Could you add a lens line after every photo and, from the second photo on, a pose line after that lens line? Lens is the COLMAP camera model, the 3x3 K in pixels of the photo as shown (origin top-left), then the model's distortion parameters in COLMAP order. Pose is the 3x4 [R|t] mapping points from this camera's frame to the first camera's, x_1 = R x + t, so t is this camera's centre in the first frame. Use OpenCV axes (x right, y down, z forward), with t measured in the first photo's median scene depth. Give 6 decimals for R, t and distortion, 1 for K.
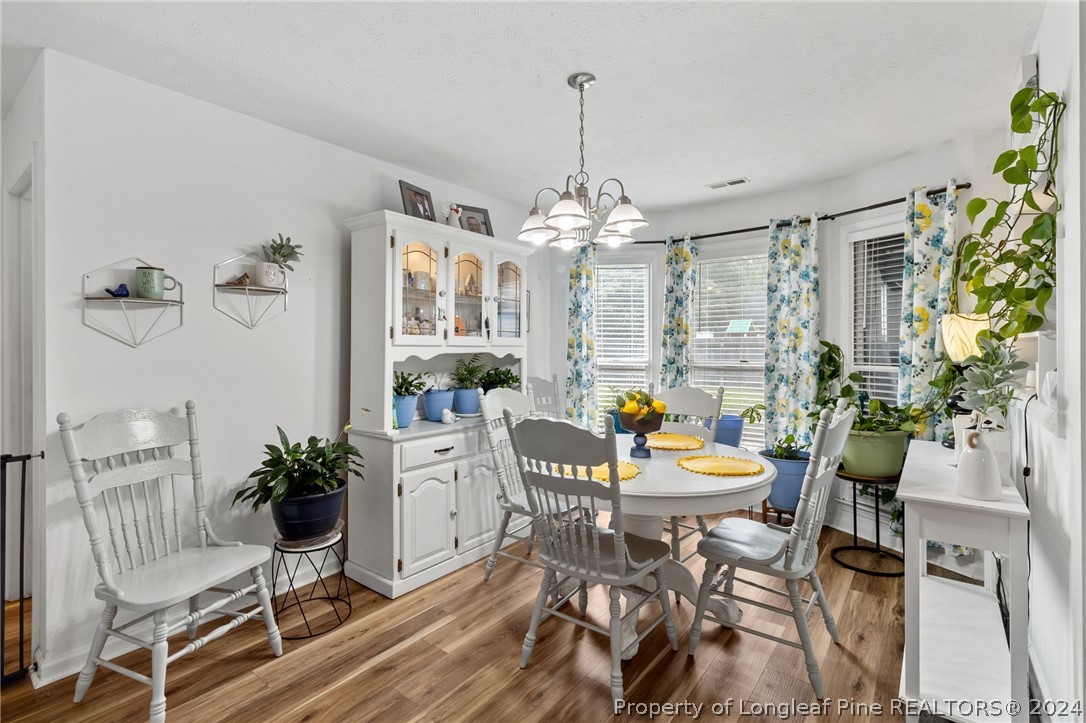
lens RADIAL K [[501.9, 0, 545.8], [0, 501.9, 349.8], [0, 0, 1]] dist [-0.002034, 0.001067]
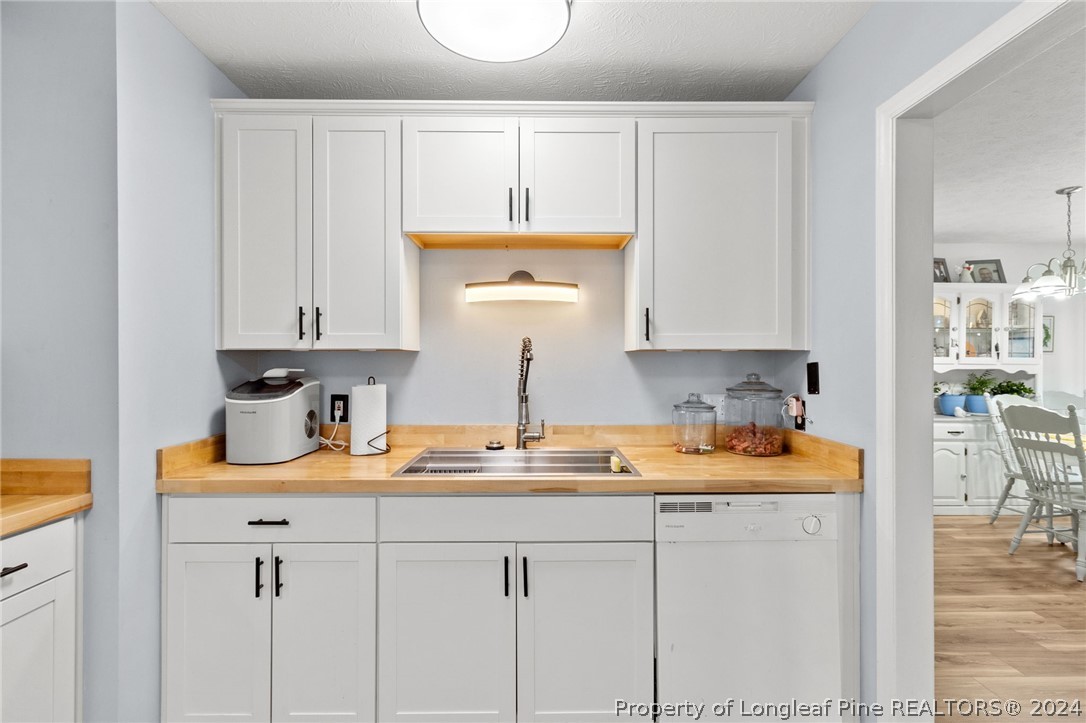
lens RADIAL K [[501.9, 0, 545.9], [0, 501.9, 361.3], [0, 0, 1]] dist [-0.002034, 0.001067]
pose [[0.620327, 0.001613, -0.784341, 0.202985], [-0.010091, 0.999932, -0.005924, 0.005407], [0.784278, 0.011590, 0.620301, -0.853356]]
